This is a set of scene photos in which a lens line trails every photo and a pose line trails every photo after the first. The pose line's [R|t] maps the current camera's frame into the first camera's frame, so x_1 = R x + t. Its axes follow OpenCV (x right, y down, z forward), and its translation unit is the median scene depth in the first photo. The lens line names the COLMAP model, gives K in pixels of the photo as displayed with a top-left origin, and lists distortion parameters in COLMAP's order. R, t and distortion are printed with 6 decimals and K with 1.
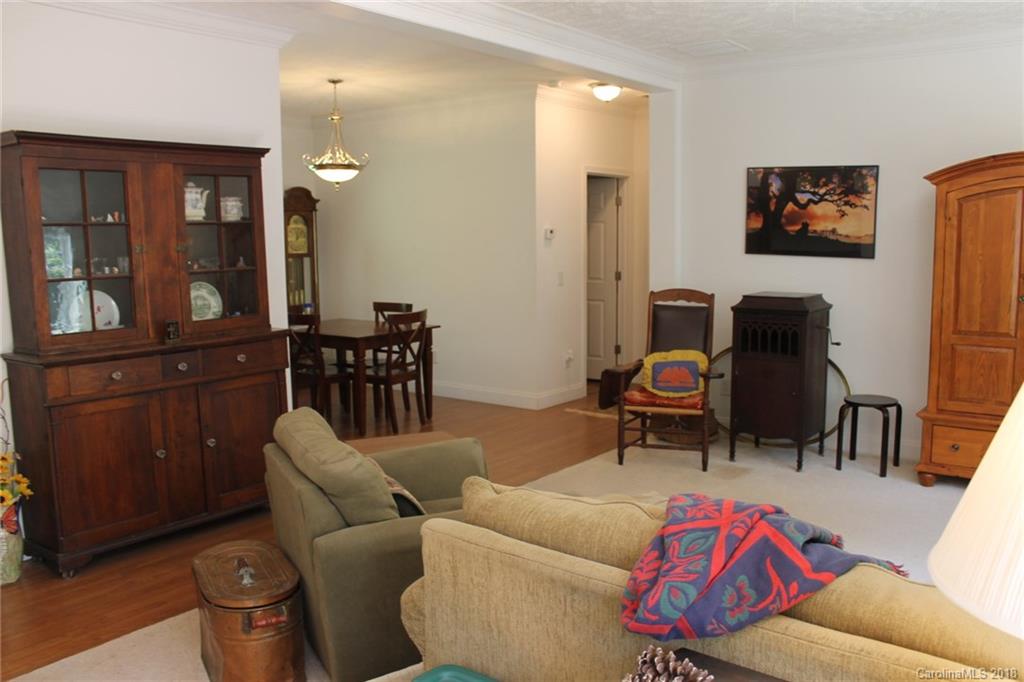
lens RADIAL K [[860.8, 0, 512.0], [0, 860.8, 341.0], [0, 0, 1]] dist [-0.174450, 0.160682]
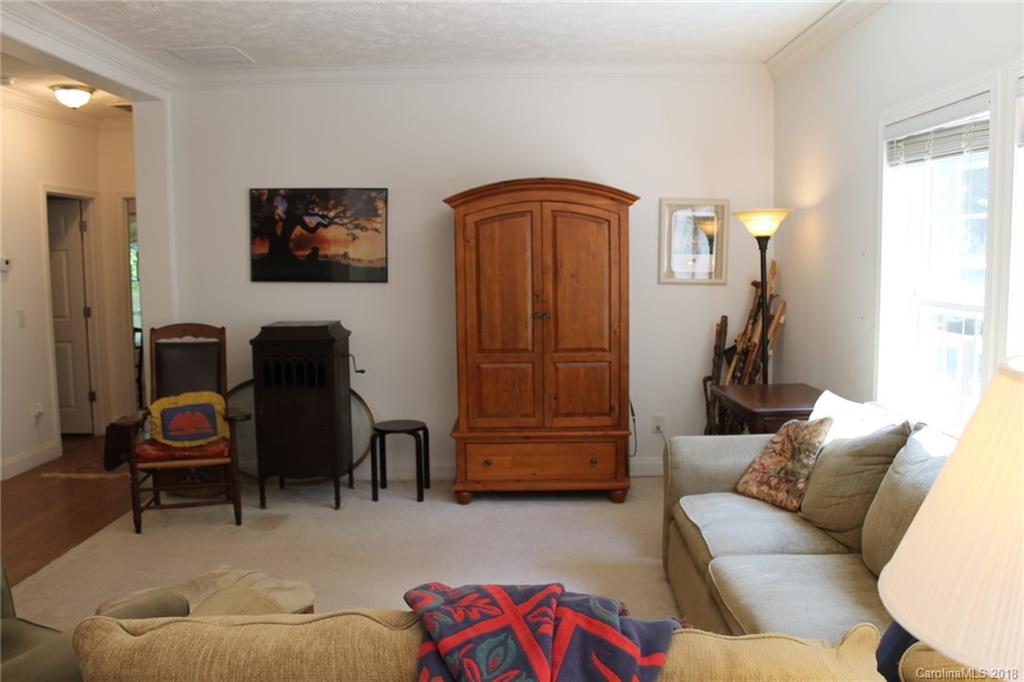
lens RADIAL K [[860.8, 0, 512.0], [0, 860.8, 341.0], [0, 0, 1]] dist [-0.174450, 0.160682]
pose [[0.796618, -0.059762, 0.601521, -0.063201], [0.079035, 0.996856, -0.005630, -0.011970], [-0.599294, 0.052026, 0.798837, 0.106990]]
